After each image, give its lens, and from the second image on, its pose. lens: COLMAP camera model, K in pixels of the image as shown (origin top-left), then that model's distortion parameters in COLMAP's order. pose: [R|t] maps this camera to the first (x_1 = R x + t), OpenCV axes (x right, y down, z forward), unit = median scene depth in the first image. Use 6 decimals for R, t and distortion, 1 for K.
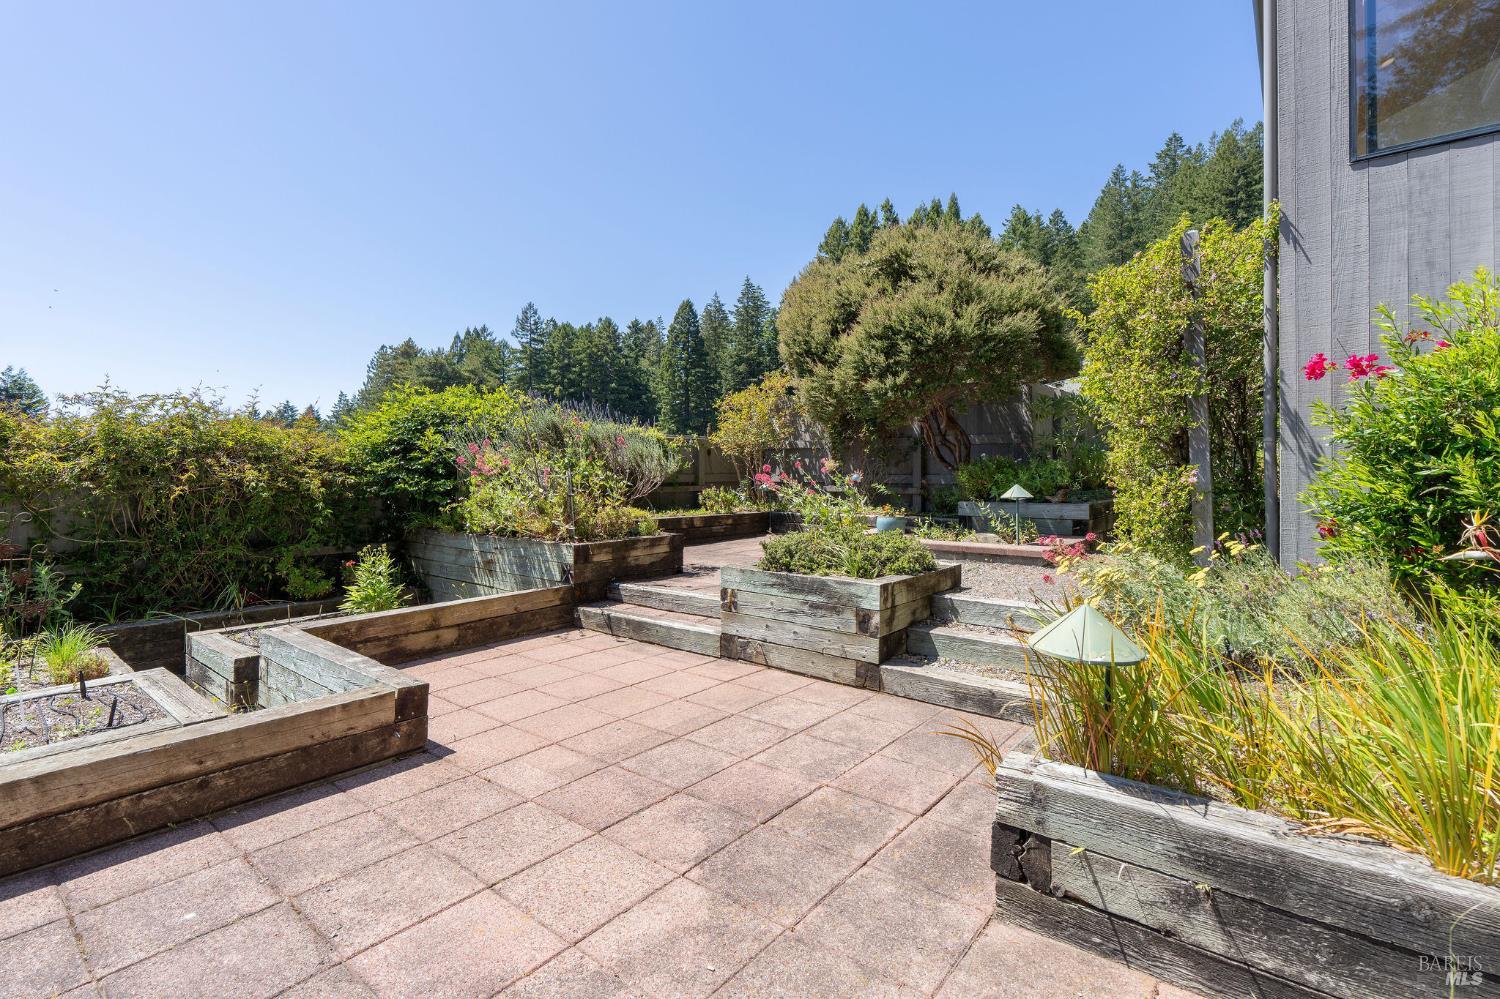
lens RADIAL K [[687.2, 0, 757.8], [0, 687.2, 453.6], [0, 0, 1]] dist [-0.005556, 0.001018]
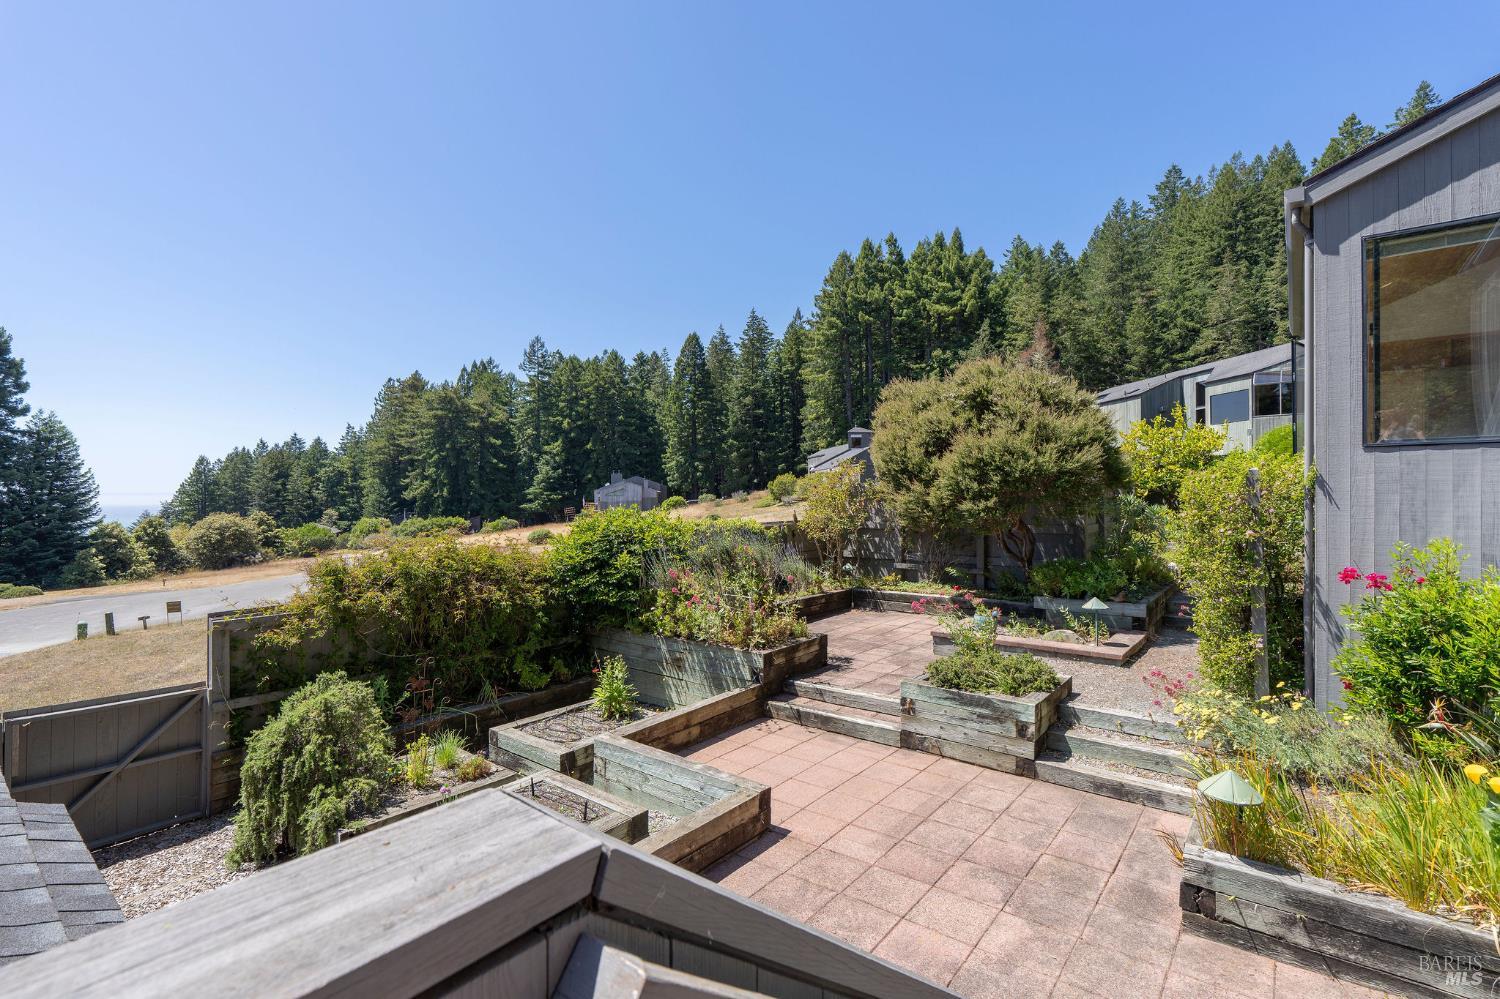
lens RADIAL K [[687.2, 0, 753.7], [0, 687.2, 483.6], [0, 0, 1]] dist [-0.005556, 0.001018]
pose [[0.999973, -0.007374, -0.000456, -0.247974], [0.007378, 0.999928, 0.009439, -0.177656], [0.000386, -0.009442, 0.999955, -0.266226]]
